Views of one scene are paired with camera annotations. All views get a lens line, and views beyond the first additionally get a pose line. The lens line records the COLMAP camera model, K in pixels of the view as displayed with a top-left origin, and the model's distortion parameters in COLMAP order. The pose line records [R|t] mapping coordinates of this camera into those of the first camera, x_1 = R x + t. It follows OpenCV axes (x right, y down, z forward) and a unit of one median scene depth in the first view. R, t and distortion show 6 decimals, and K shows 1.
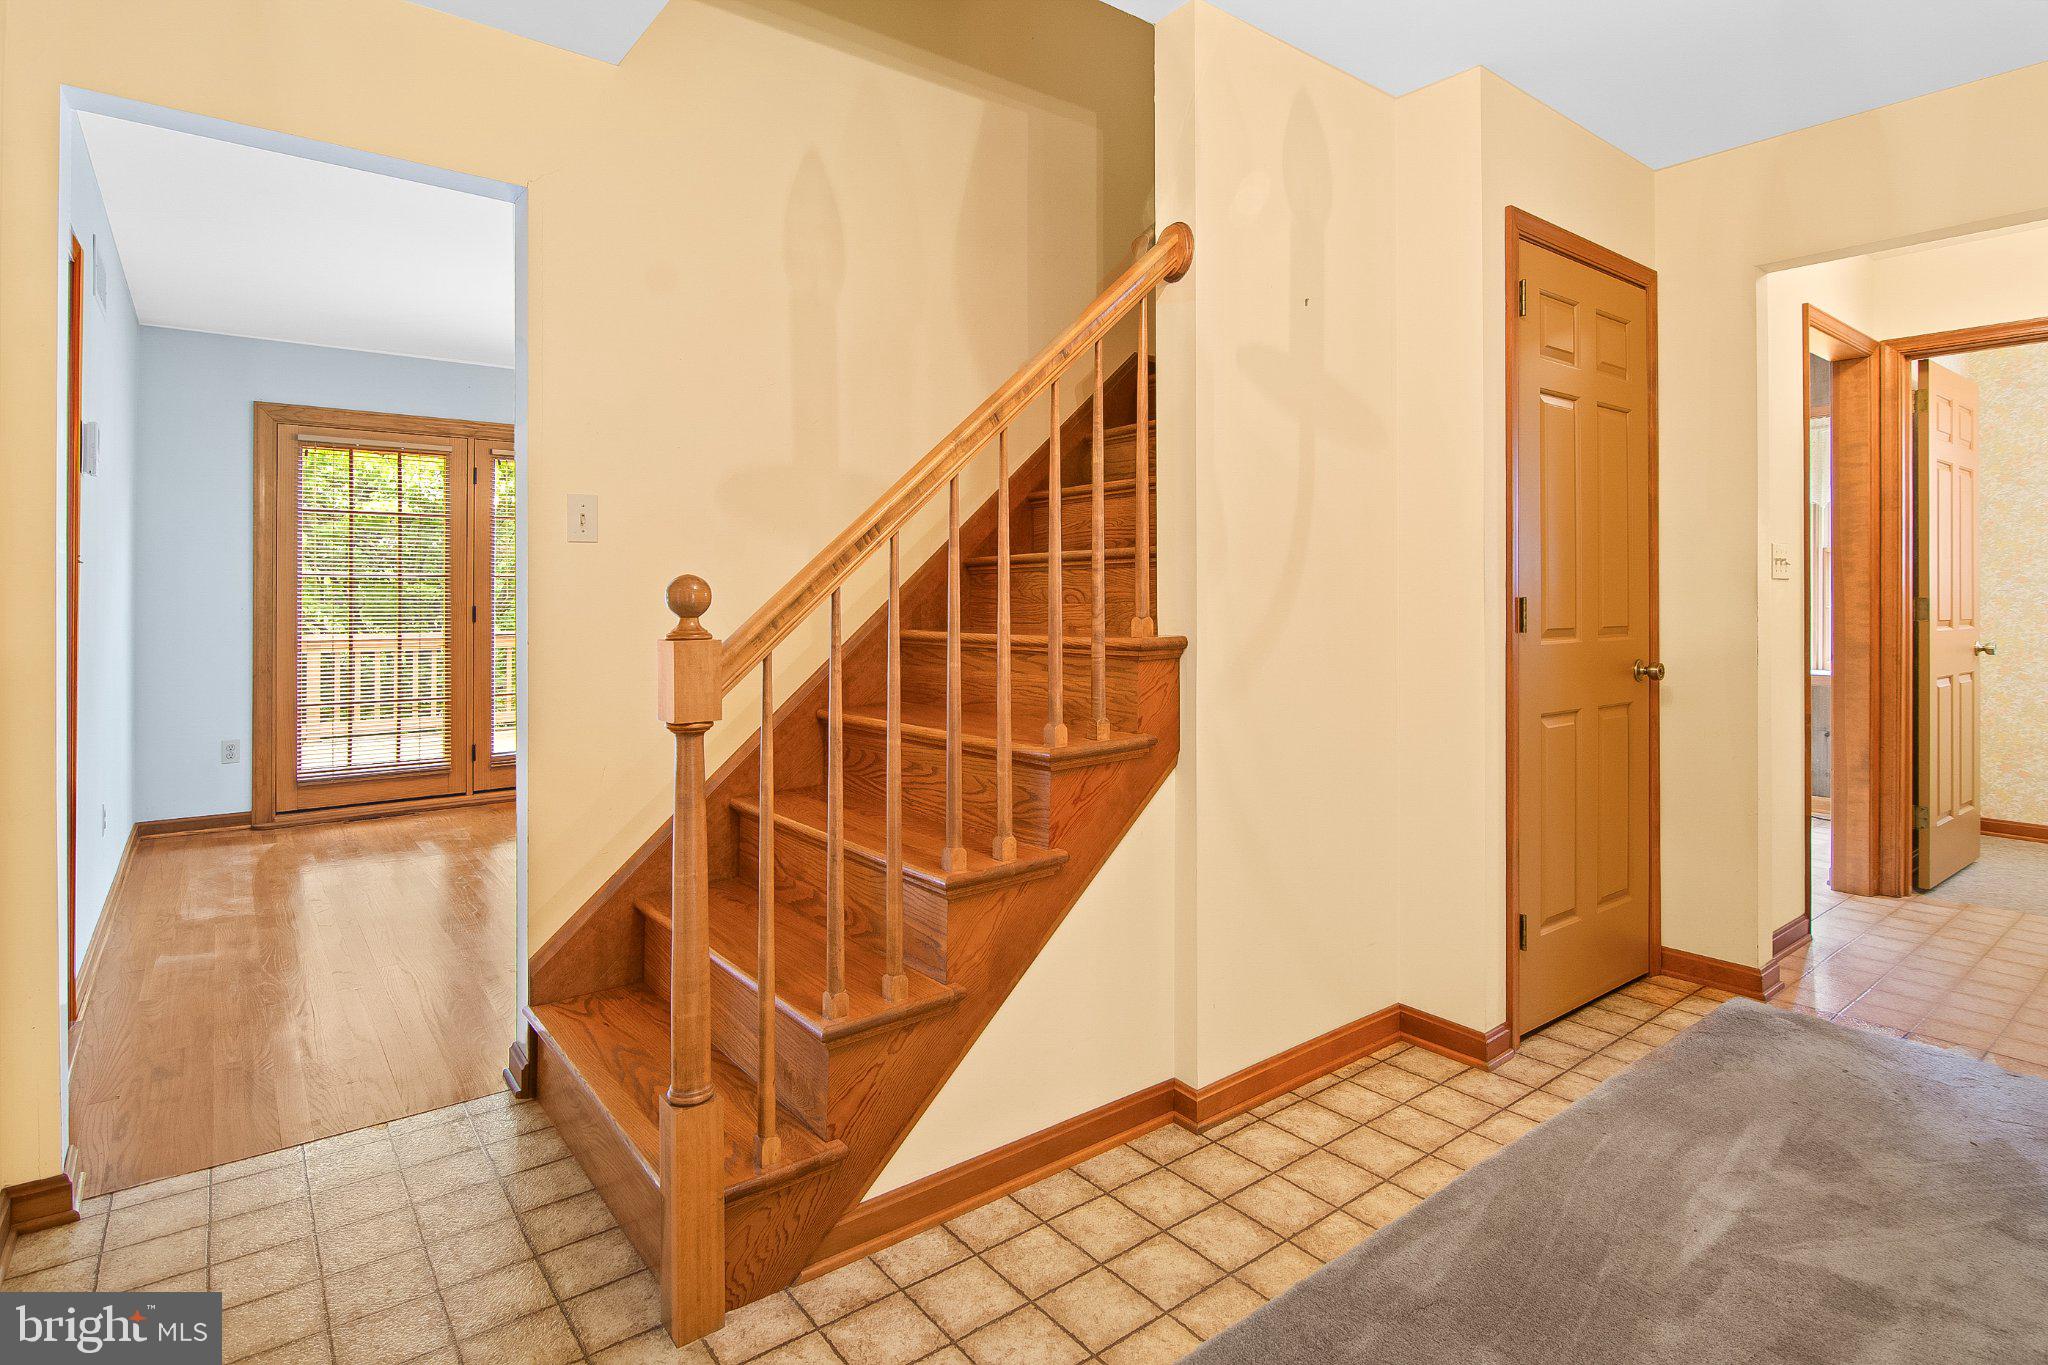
lens RADIAL K [[1058.9, 0, 1023.9], [0, 1058.9, 584.9], [0, 0, 1]] dist [-0.002816, 0.000072]
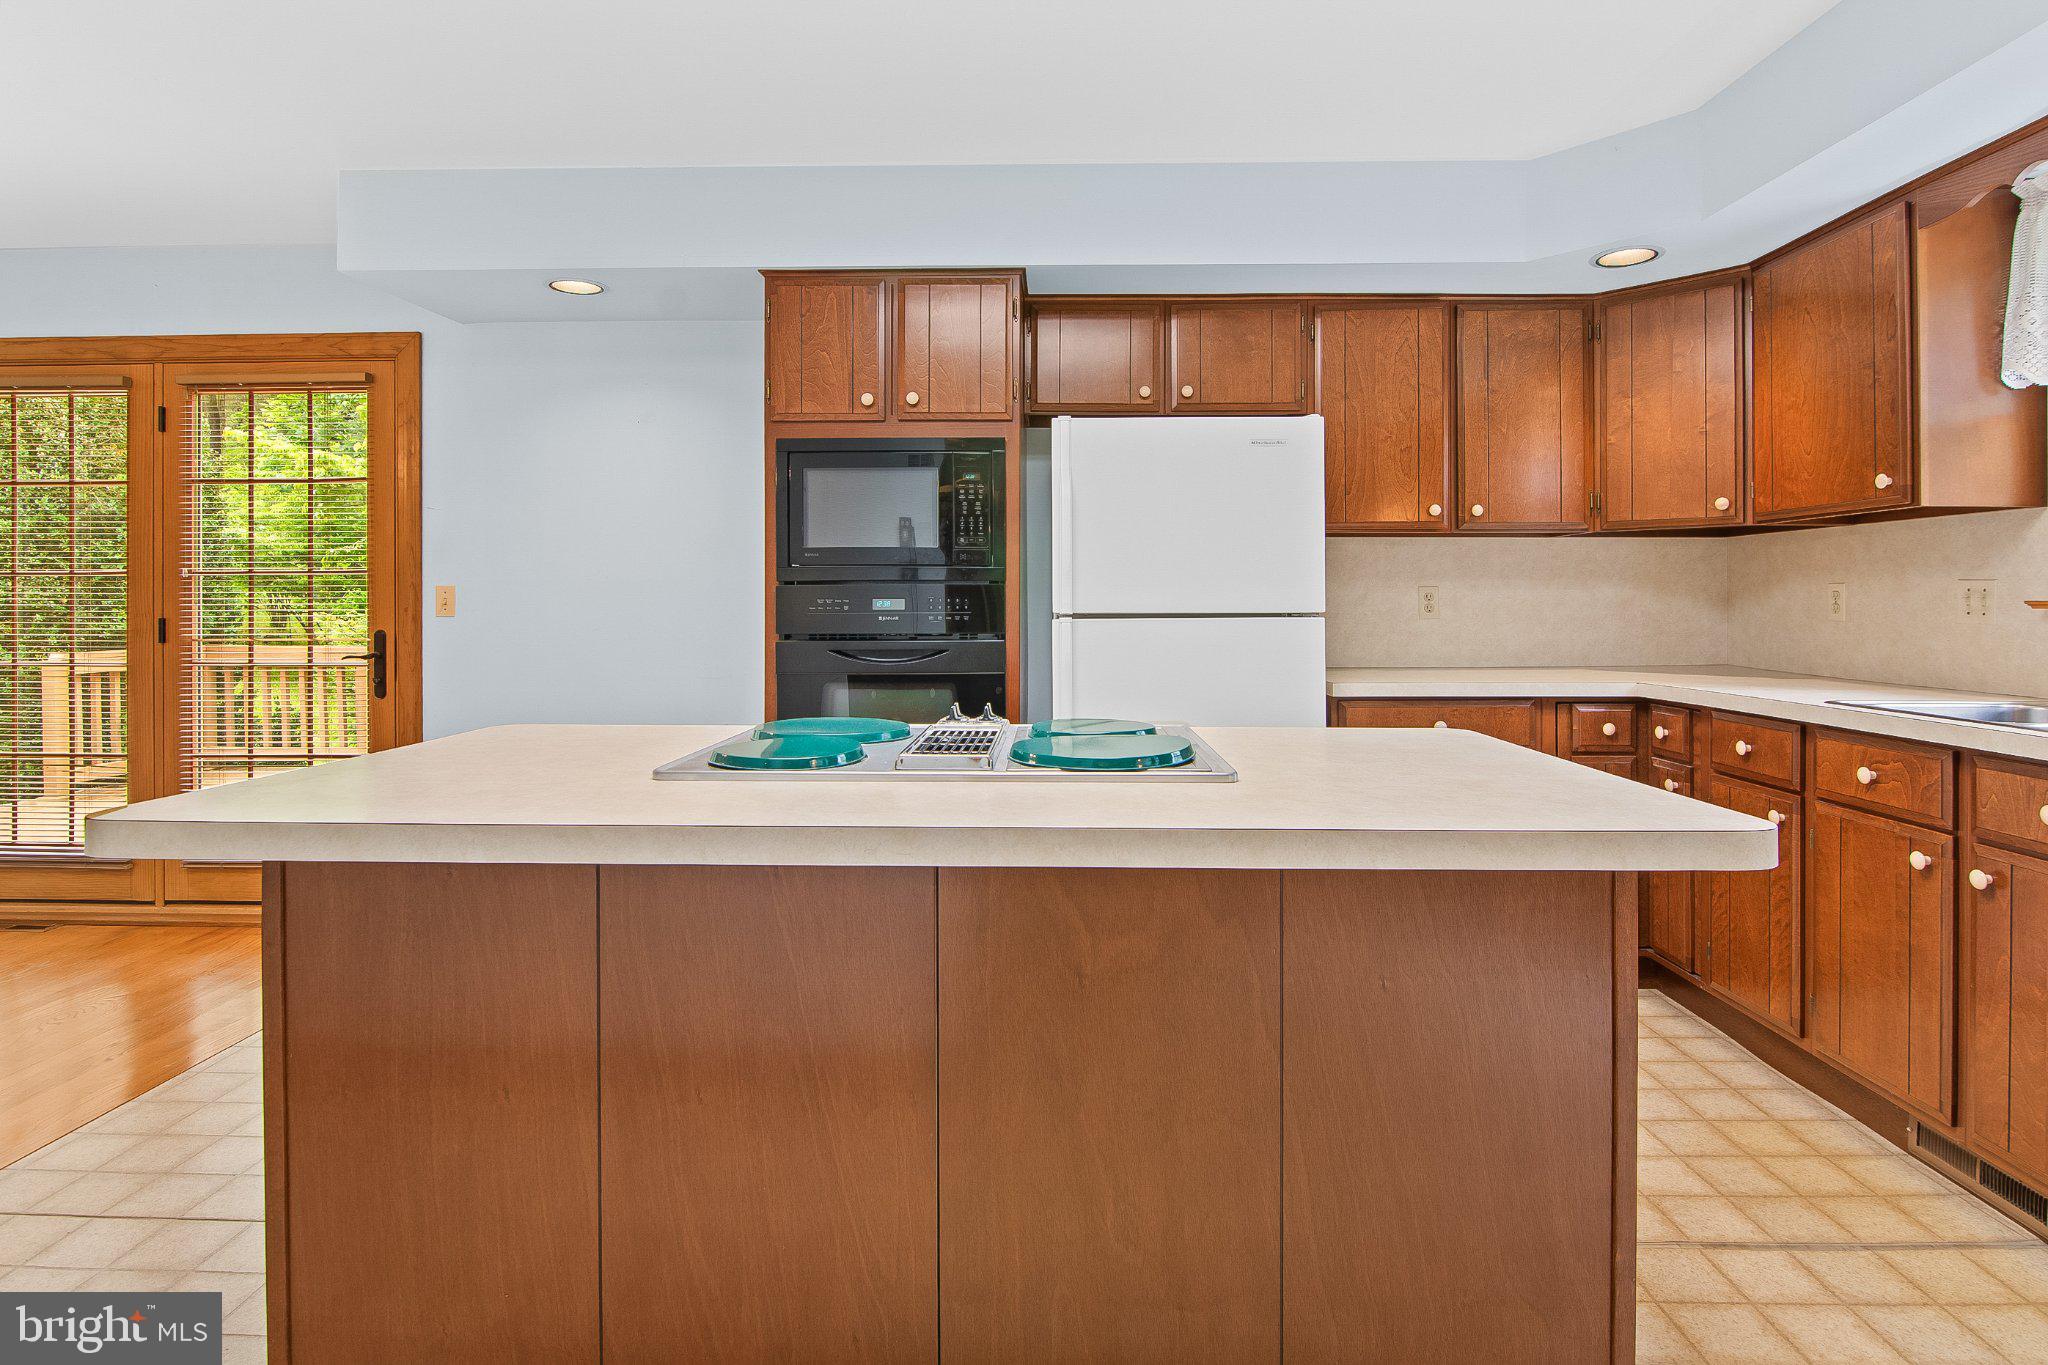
lens RADIAL K [[1072.5, 0, 1029.0], [0, 1072.5, 592.7], [0, 0, 1]] dist [-0.008225, -0.003491]
pose [[0.767800, -0.001268, -0.640688, 0.349262], [0.004449, 0.999984, 0.003353, 0.005052], [0.640674, -0.005425, 0.767794, 0.922492]]
